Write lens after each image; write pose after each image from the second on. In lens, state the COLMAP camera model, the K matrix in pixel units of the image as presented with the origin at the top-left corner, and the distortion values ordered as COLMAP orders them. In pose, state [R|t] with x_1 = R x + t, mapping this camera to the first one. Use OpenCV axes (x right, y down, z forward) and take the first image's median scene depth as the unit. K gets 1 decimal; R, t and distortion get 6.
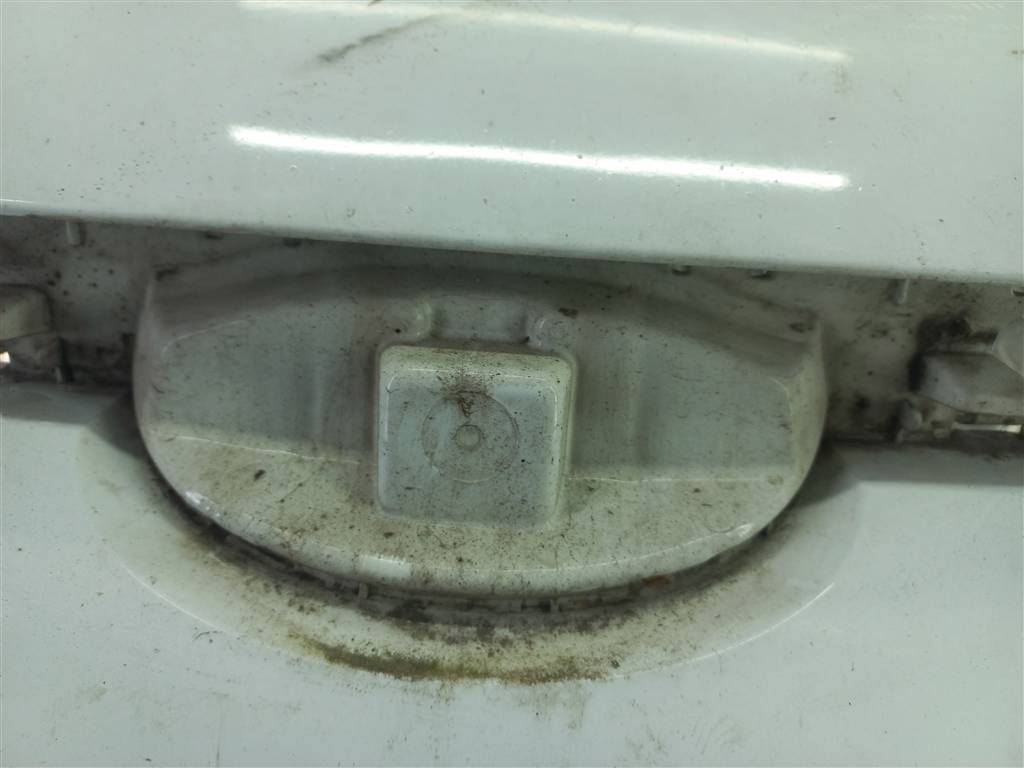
lens RADIAL K [[767.9, 0, 517.1], [0, 767.9, 385.7], [0, 0, 1]] dist [-0.012675, -0.026991]
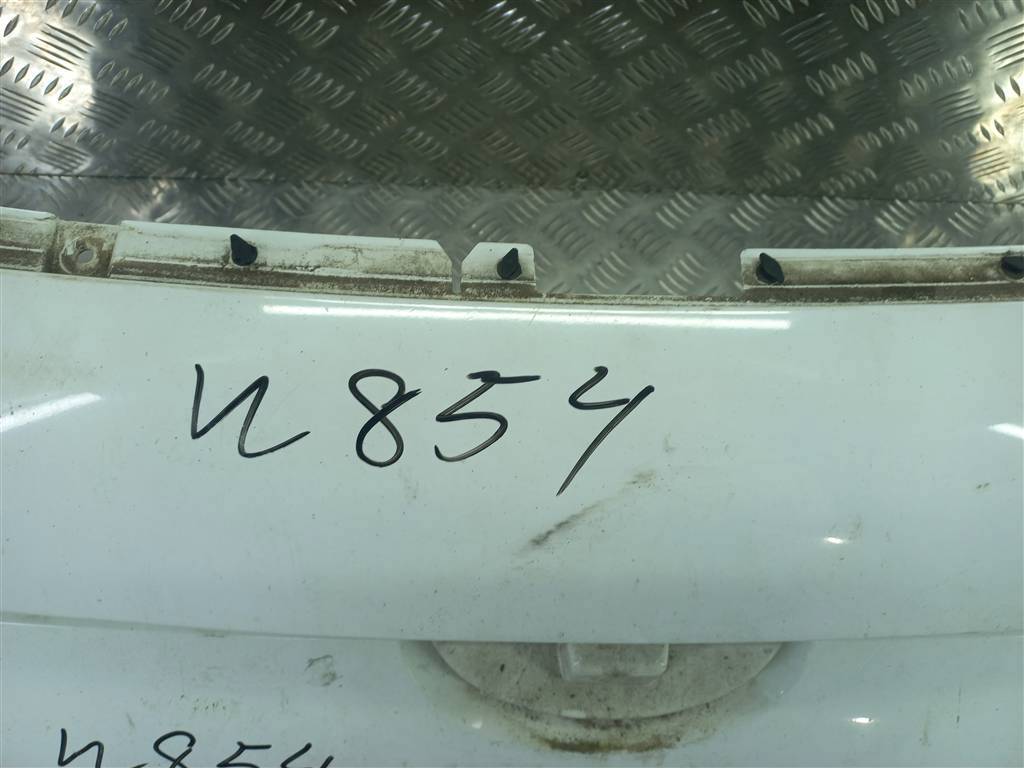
lens RADIAL K [[767.9, 0, 509.3], [0, 767.9, 386.8], [0, 0, 1]] dist [-0.012675, -0.026991]
pose [[0.999211, -0.036936, -0.014589, -0.268294], [0.037631, 0.763279, 0.644972, -1.714163], [-0.012687, -0.645013, 0.764067, -0.028595]]
